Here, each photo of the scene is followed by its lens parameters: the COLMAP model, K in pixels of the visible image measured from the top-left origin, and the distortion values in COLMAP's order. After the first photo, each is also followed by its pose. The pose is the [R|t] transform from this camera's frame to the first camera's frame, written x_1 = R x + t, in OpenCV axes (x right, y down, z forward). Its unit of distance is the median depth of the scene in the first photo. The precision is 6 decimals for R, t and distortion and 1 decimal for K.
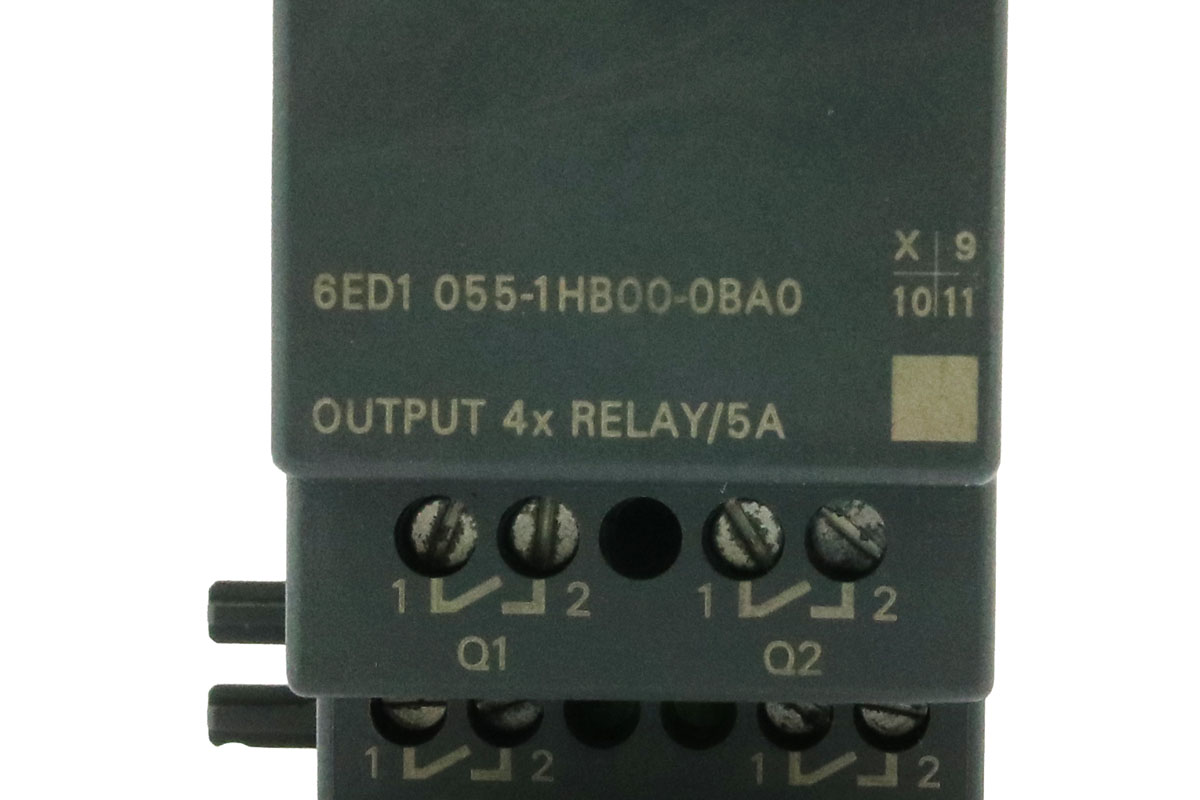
lens RADIAL K [[6188.7, 0, 600.0], [0, 6188.7, 400.0], [0, 0, 1]] dist [-0.038038, -0.338147]
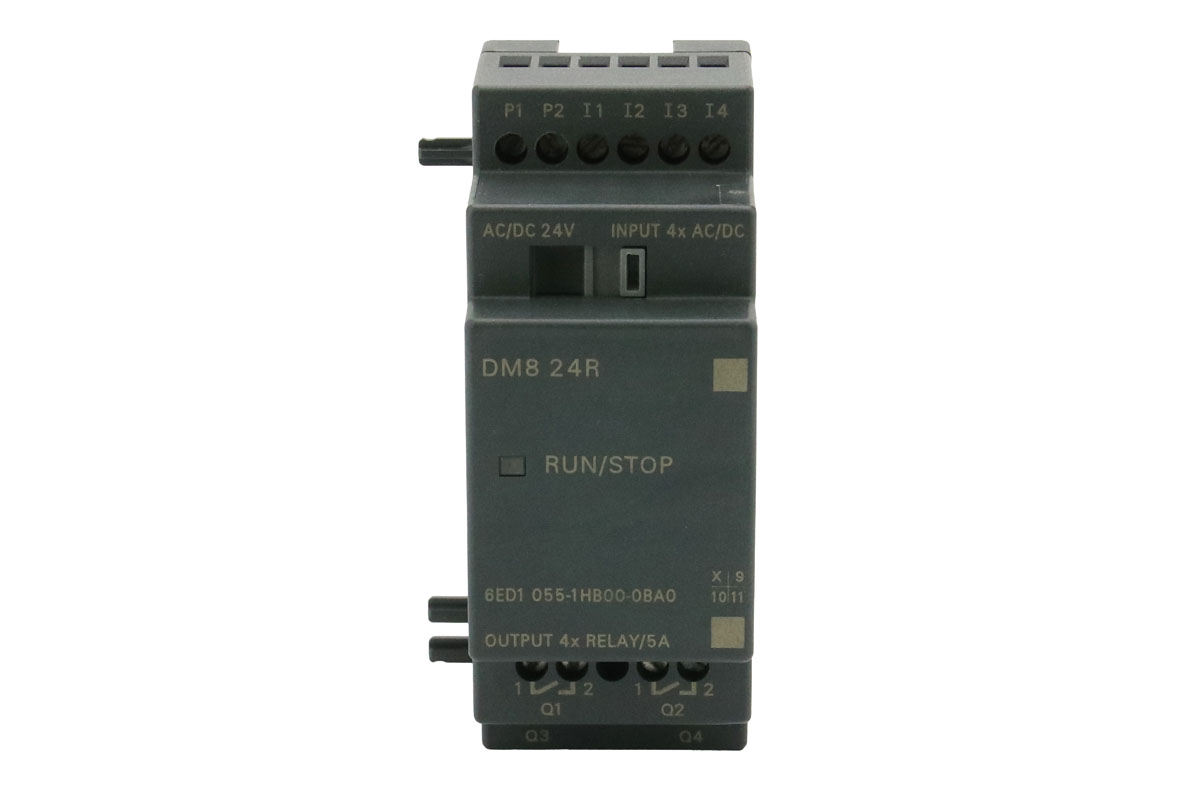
lens RADIAL K [[3597.6, 0, 600.0], [0, 3597.6, 400.0], [0, 0, 1]] dist [-0.087497, -0.219891]
pose [[0.999651, -0.017457, 0.019845, -0.026790], [0.012853, 0.977160, 0.212115, -0.410597], [-0.023095, -0.211785, 0.977043, -0.434765]]
